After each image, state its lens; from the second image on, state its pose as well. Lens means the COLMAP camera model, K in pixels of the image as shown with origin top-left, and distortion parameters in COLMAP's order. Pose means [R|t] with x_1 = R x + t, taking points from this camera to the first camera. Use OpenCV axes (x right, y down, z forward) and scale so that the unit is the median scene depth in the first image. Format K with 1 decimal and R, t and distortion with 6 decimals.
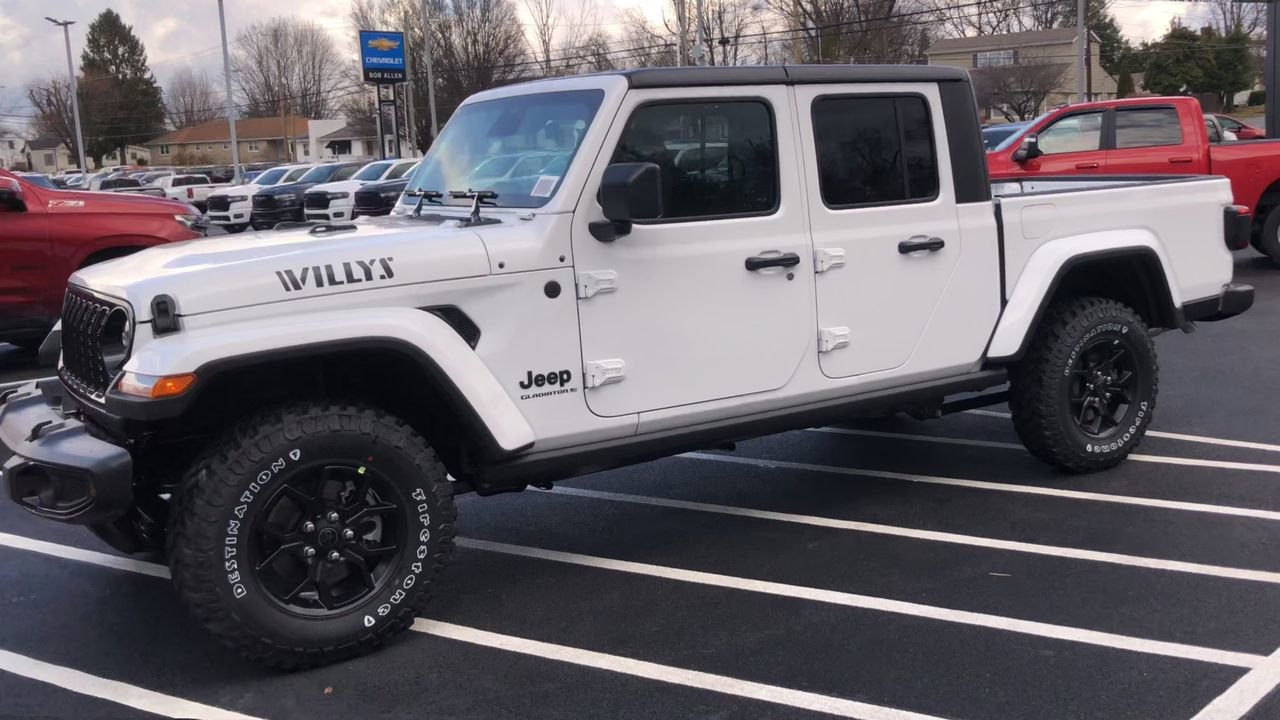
lens RADIAL K [[1257.7, 0, 757.6], [0, 1257.7, 301.7], [0, 0, 1]] dist [0.035979, -0.021142]
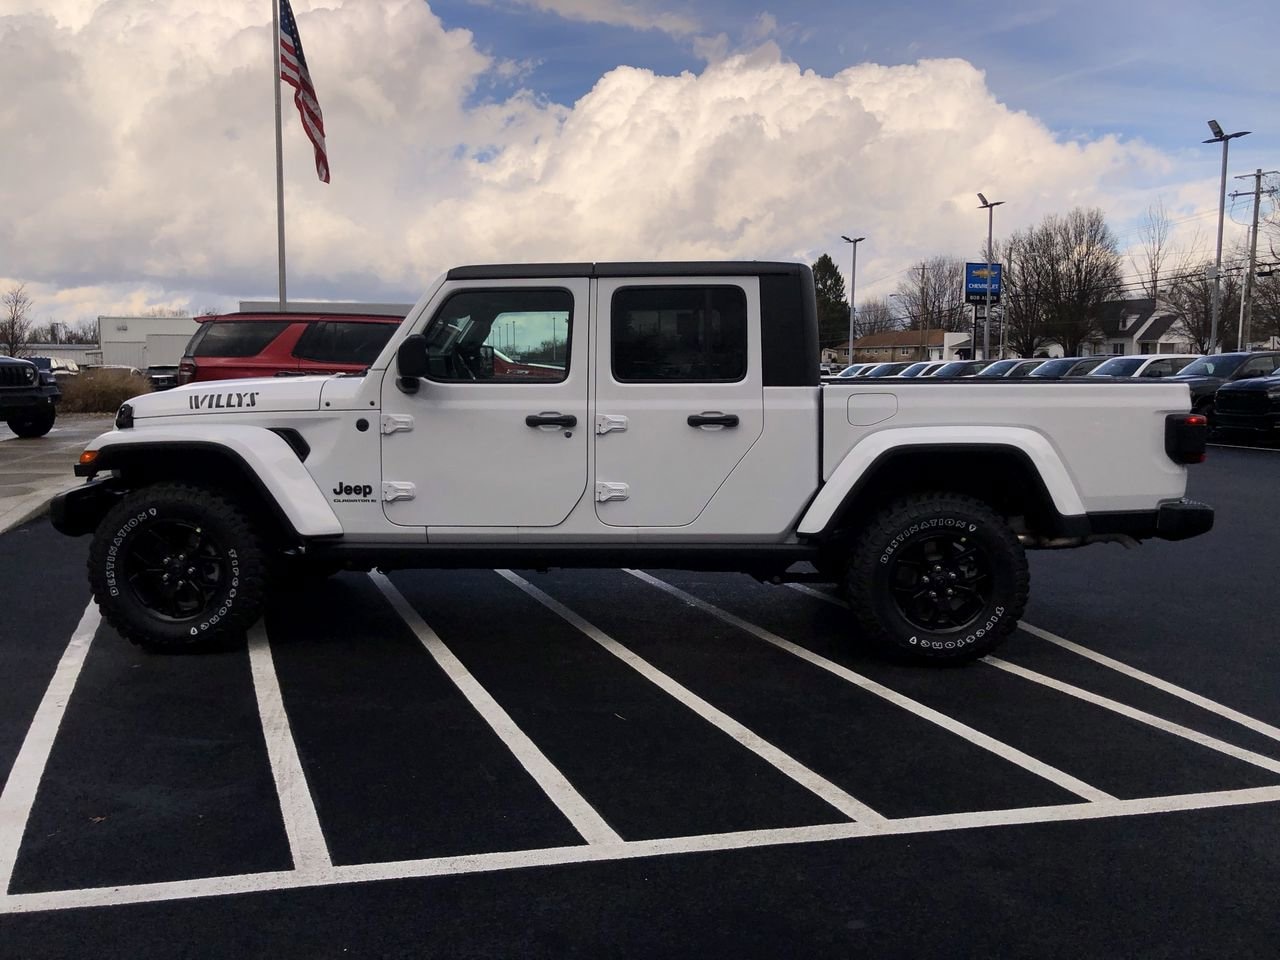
lens RADIAL K [[979.2, 0, 641.3], [0, 979.2, 425.6], [0, 0, 1]] dist [0.025530, -0.000686]
pose [[0.804276, 0.075419, -0.589450, 0.679521], [-0.104034, 0.994465, -0.014709, -0.023988], [0.585078, 0.073153, 0.807671, 0.300294]]
